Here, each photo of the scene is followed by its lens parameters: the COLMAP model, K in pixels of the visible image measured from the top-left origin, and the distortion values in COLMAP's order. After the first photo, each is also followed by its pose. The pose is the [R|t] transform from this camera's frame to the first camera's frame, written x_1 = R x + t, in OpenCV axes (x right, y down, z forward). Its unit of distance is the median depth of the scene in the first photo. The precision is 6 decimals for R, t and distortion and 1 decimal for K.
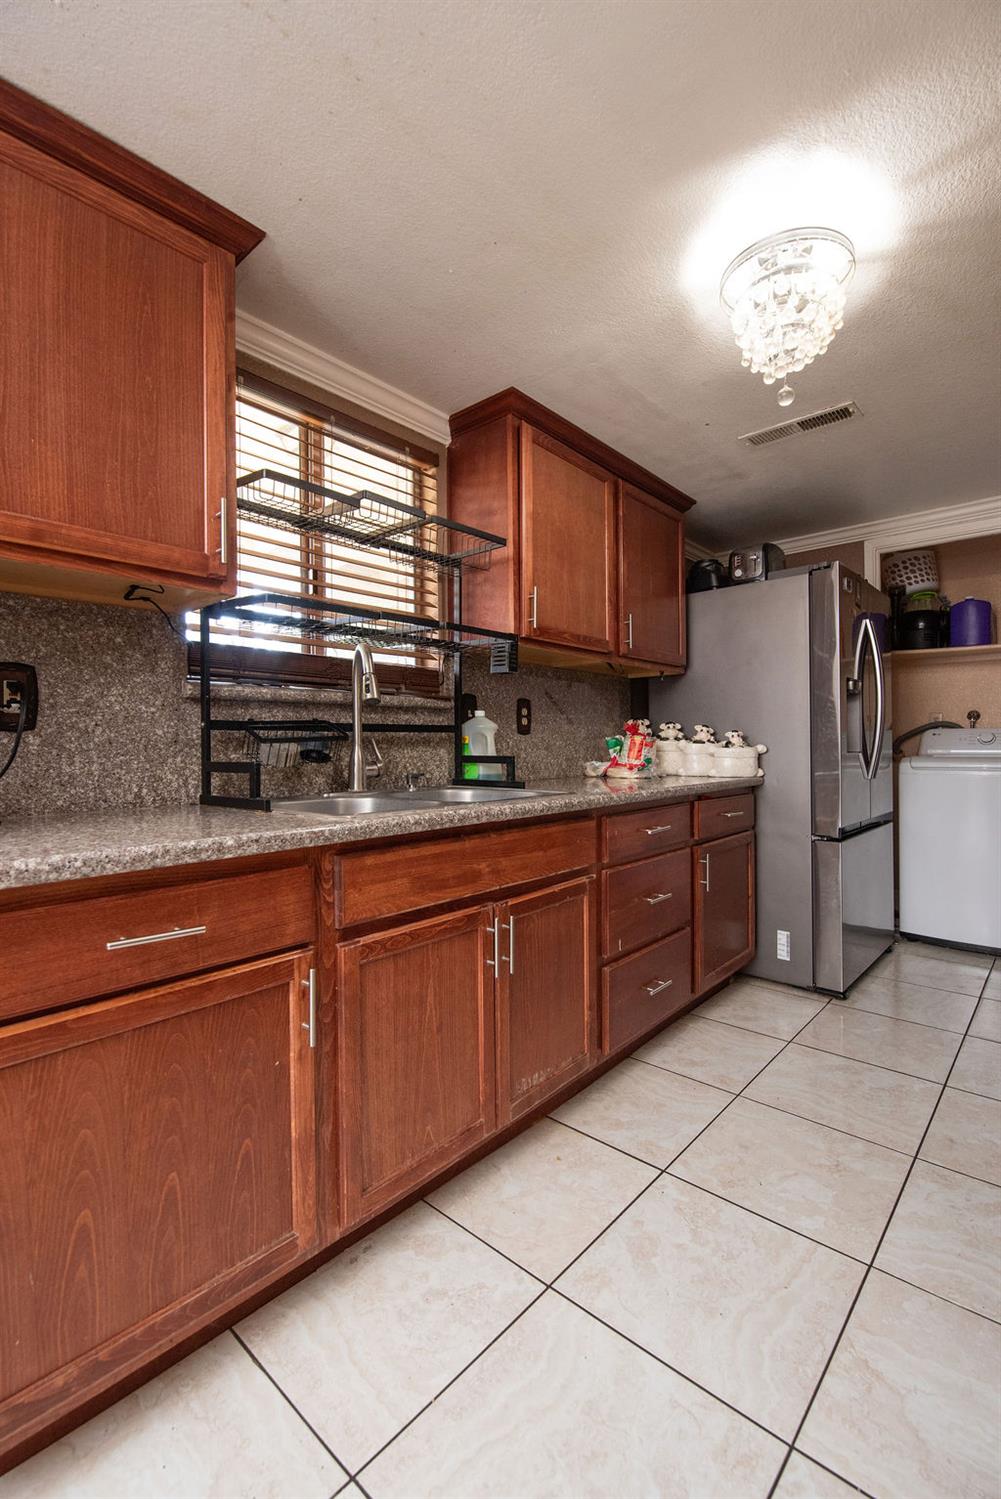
lens RADIAL K [[654.6, 0, 498.4], [0, 654.6, 745.1], [0, 0, 1]] dist [-0.007276, -0.005752]
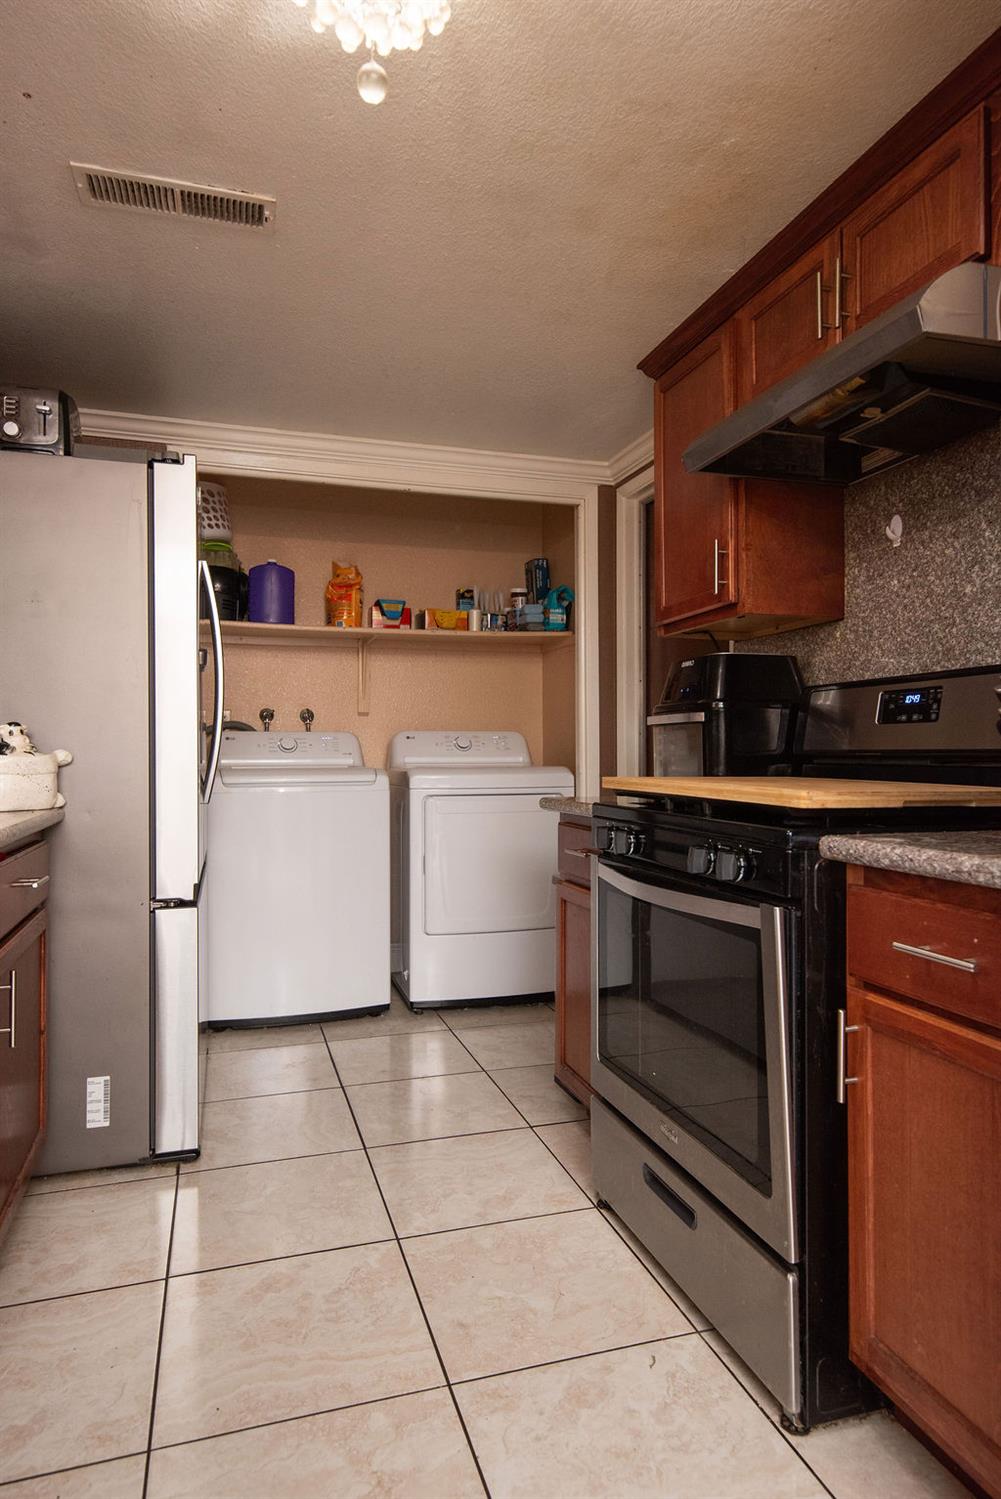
lens RADIAL K [[902.1, 0, 500.9], [0, 902.1, 745.9], [0, 0, 1]] dist [0.012618, -0.002702]
pose [[0.503772, 0.011939, 0.863754, -0.077678], [-0.002069, 0.999918, -0.012615, 0.005703], [-0.863834, 0.004567, 0.503755, 0.317186]]
